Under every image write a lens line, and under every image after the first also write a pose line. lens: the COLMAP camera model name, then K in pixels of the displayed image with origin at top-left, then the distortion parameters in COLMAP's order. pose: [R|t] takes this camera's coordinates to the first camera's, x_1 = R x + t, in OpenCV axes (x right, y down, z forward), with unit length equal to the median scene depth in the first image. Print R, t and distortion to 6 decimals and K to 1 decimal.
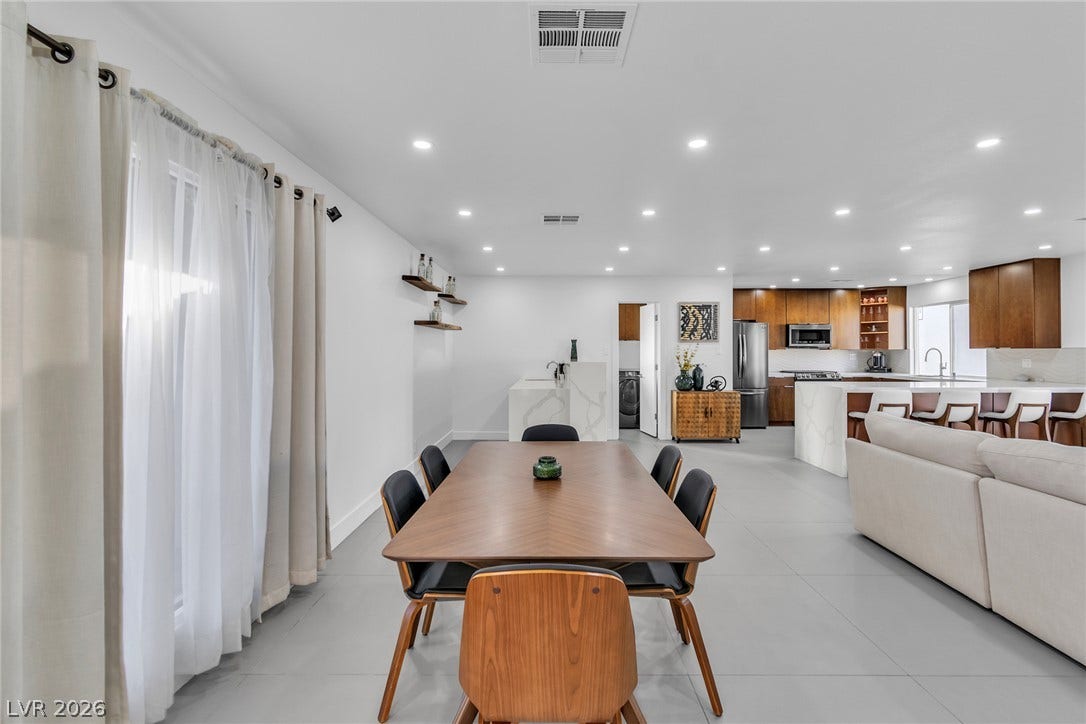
lens RADIAL K [[488.4, 0, 549.8], [0, 488.4, 350.4], [0, 0, 1]] dist [0.001960, -0.000421]
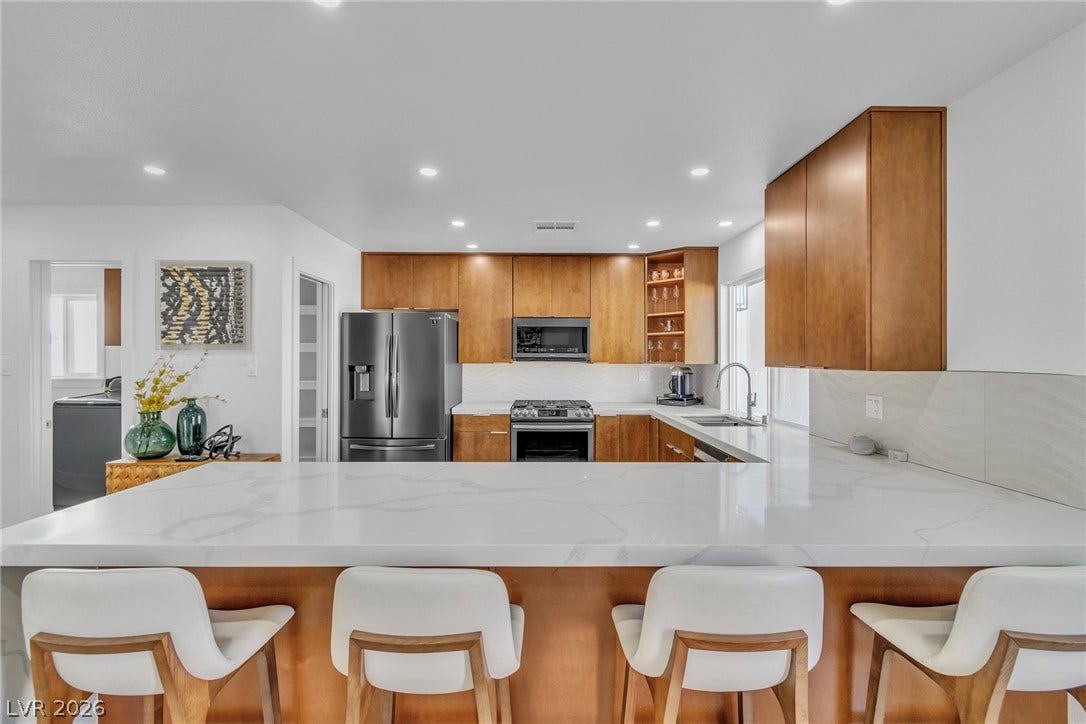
lens RADIAL K [[491.2, 0, 539.7], [0, 491.2, 357.3], [0, 0, 1]] dist [0.003436, 0.000492]
pose [[0.999908, 0.002543, 0.013335, 0.630589], [-0.002539, 0.999997, -0.000282, -0.010289], [-0.013336, 0.000248, 0.999911, 0.550142]]
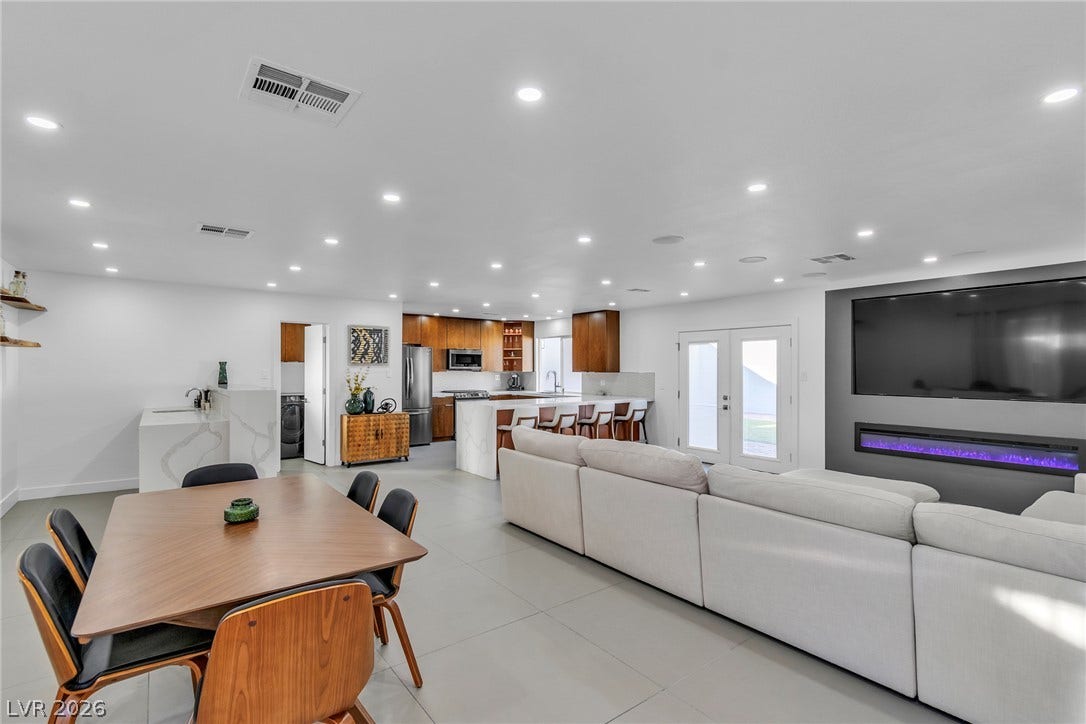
lens RADIAL K [[501.5, 0, 548.4], [0, 501.5, 368.4], [0, 0, 1]] dist [0.001121, -0.000159]
pose [[0.787216, 0.003486, 0.616668, -0.044859], [-0.004666, 0.999989, 0.000303, -0.013260], [-0.616660, -0.003116, 0.787223, -0.046455]]
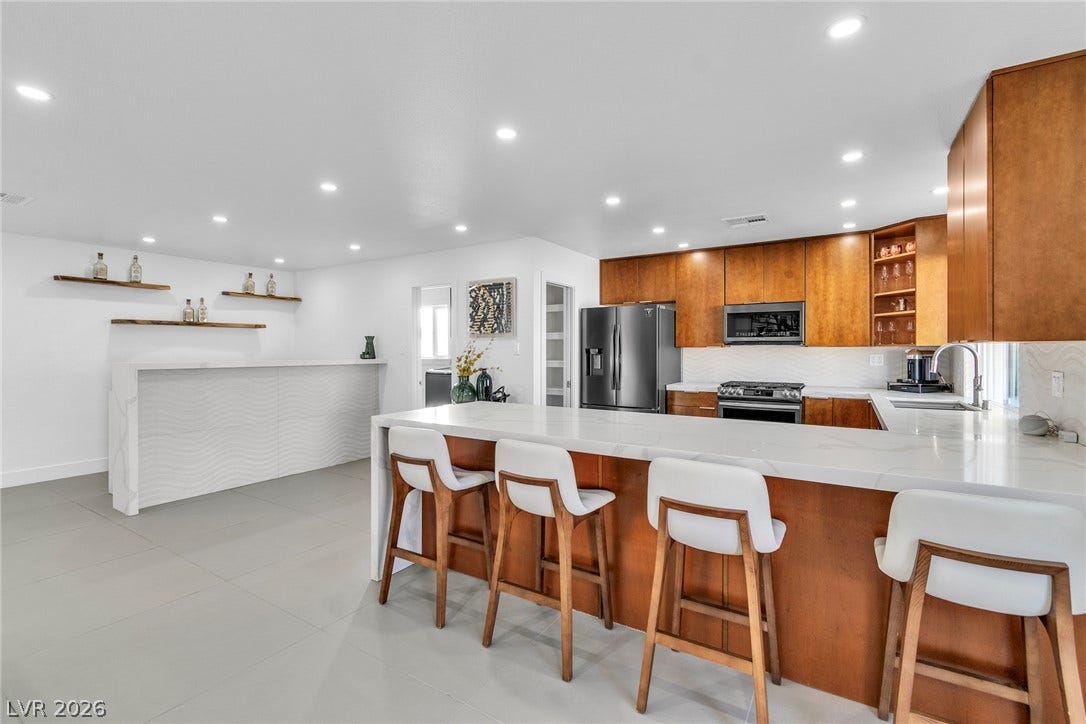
lens RADIAL K [[488.4, 0, 549.8], [0, 488.4, 350.4], [0, 0, 1]] dist [0.001960, -0.000421]
pose [[0.851356, -0.001088, -0.524588, 0.765840], [0.001790, 0.999998, 0.000832, 0.002099], [0.524586, -0.001648, 0.851356, 0.459720]]
